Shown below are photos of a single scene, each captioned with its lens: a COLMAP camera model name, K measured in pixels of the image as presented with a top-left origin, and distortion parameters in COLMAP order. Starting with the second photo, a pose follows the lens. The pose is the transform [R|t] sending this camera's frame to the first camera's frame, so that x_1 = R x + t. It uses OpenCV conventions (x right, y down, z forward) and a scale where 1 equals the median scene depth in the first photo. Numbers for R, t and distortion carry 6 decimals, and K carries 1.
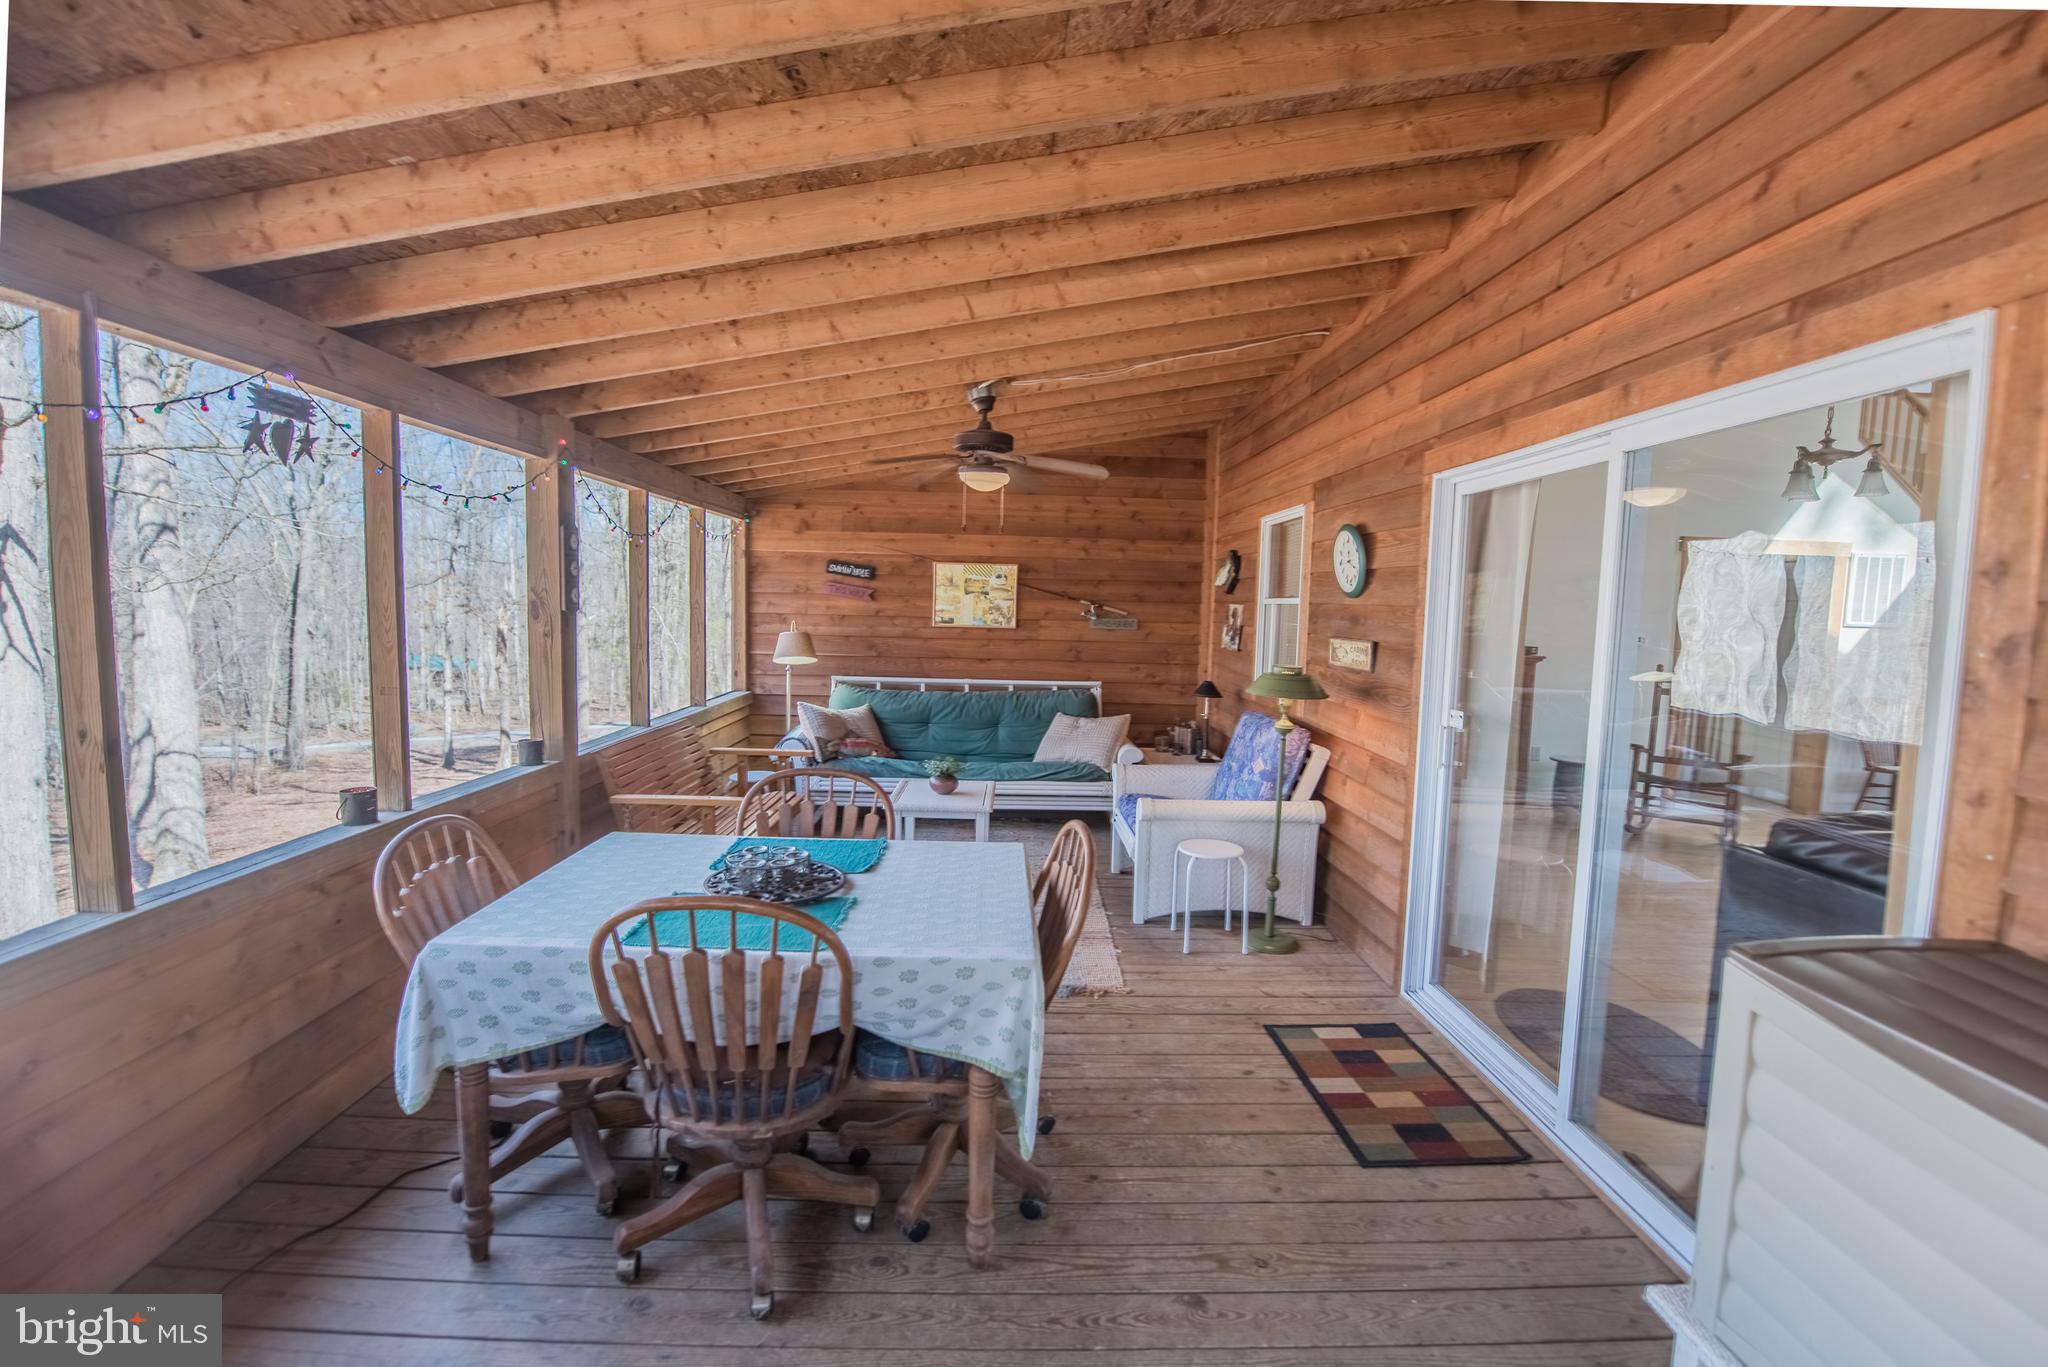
lens RADIAL K [[857.0, 0, 1015.4], [0, 857.0, 676.2], [0, 0, 1]] dist [-0.000925, -0.015015]
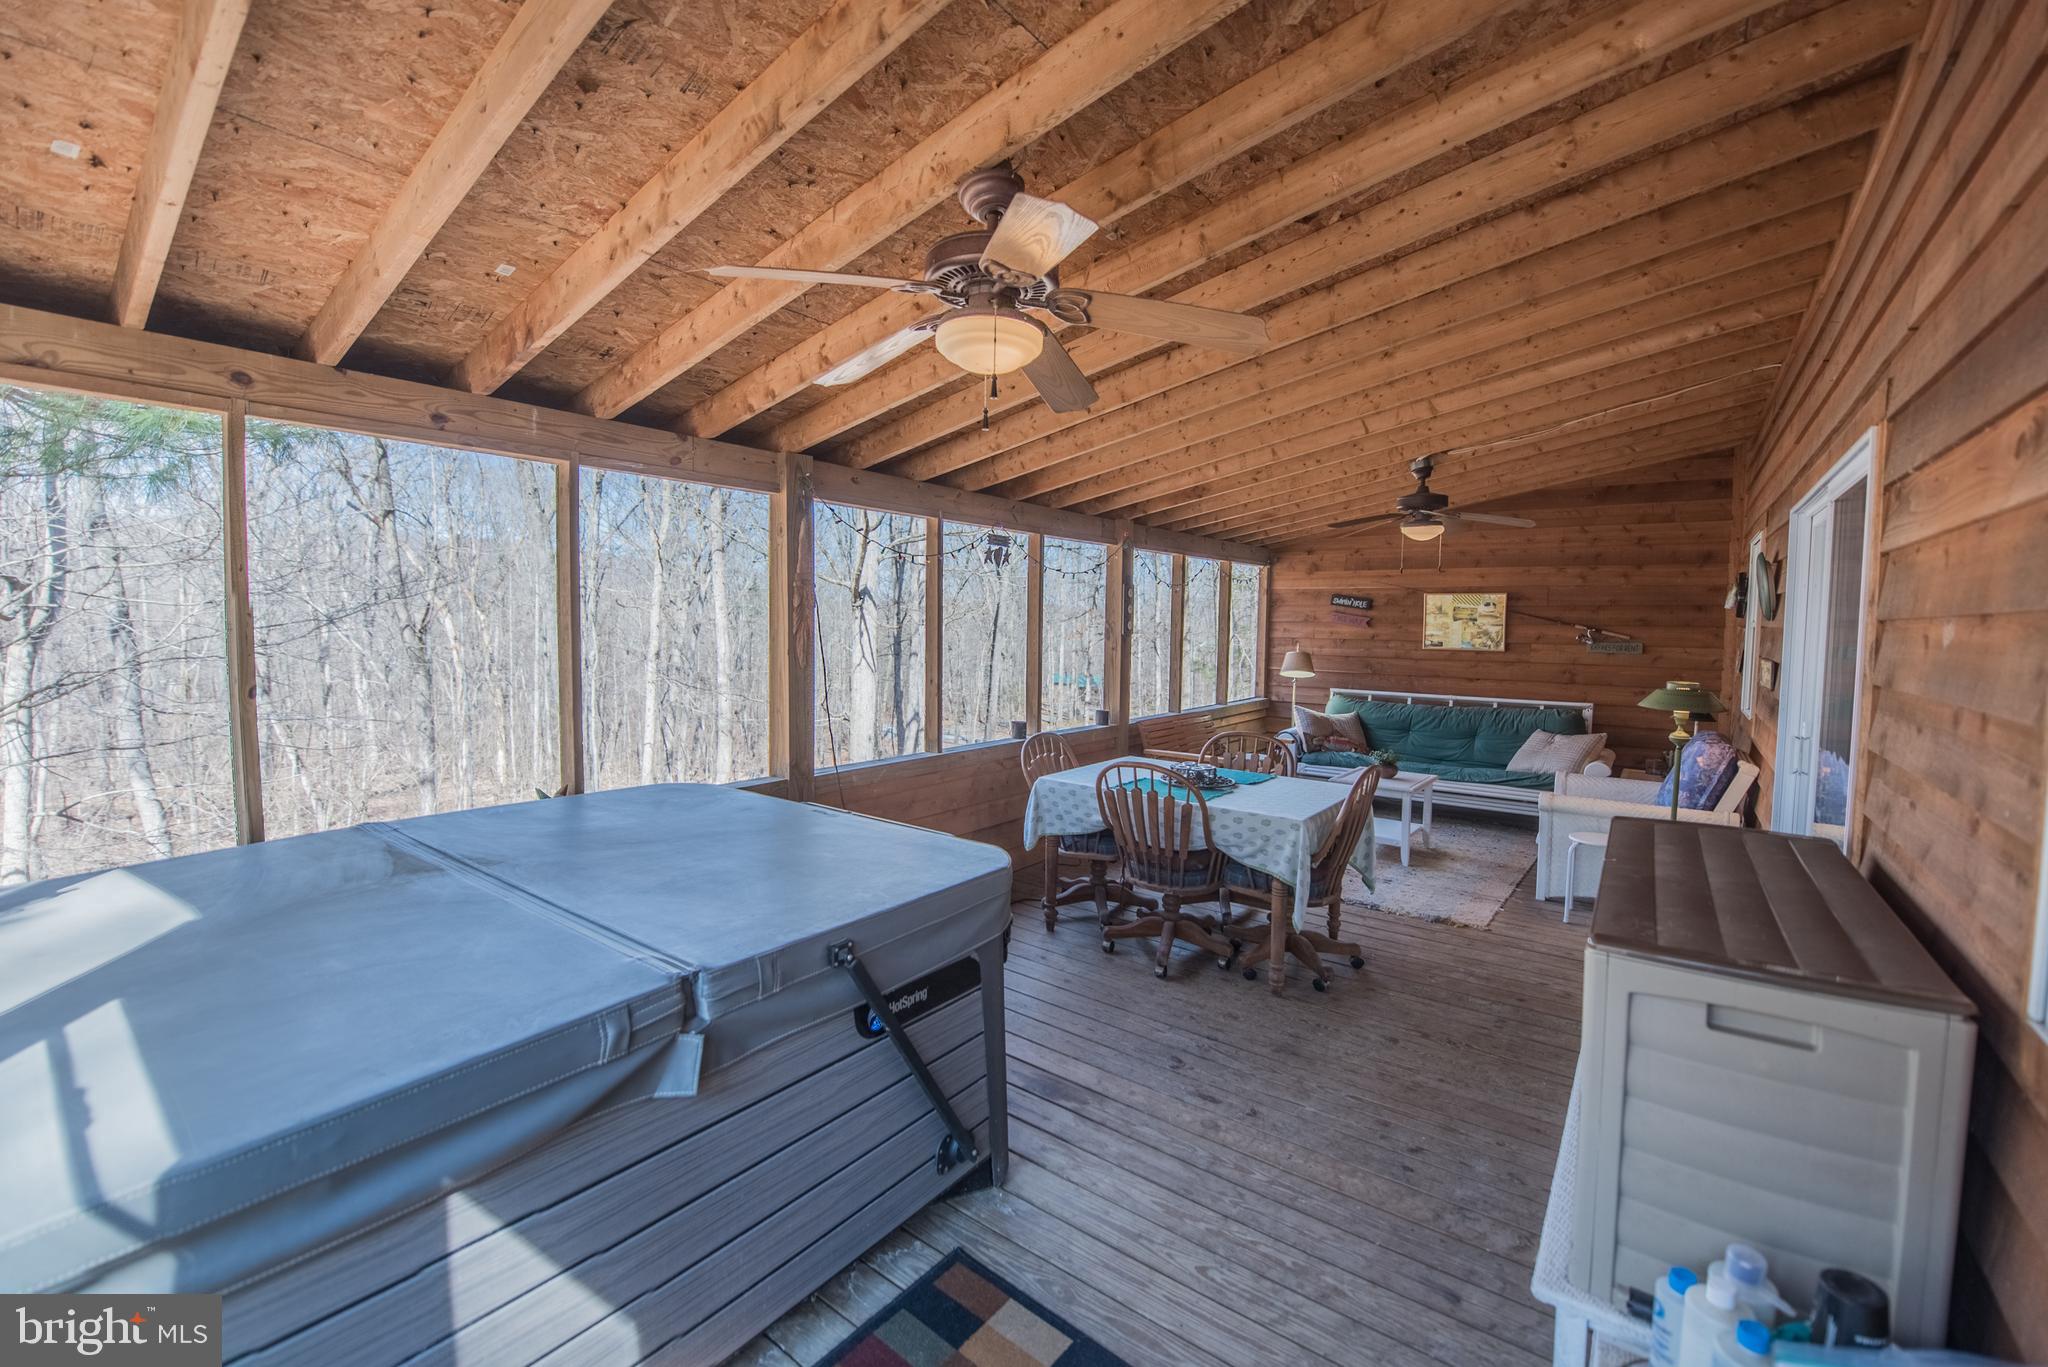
lens RADIAL K [[857.0, 0, 1015.4], [0, 857.0, 676.2], [0, 0, 1]] dist [-0.000925, -0.015015]
pose [[0.779430, 0.027284, -0.625895, 0.224959], [-0.048007, 0.998715, -0.016248, 0.026864], [0.624648, 0.042711, 0.779738, -0.273123]]
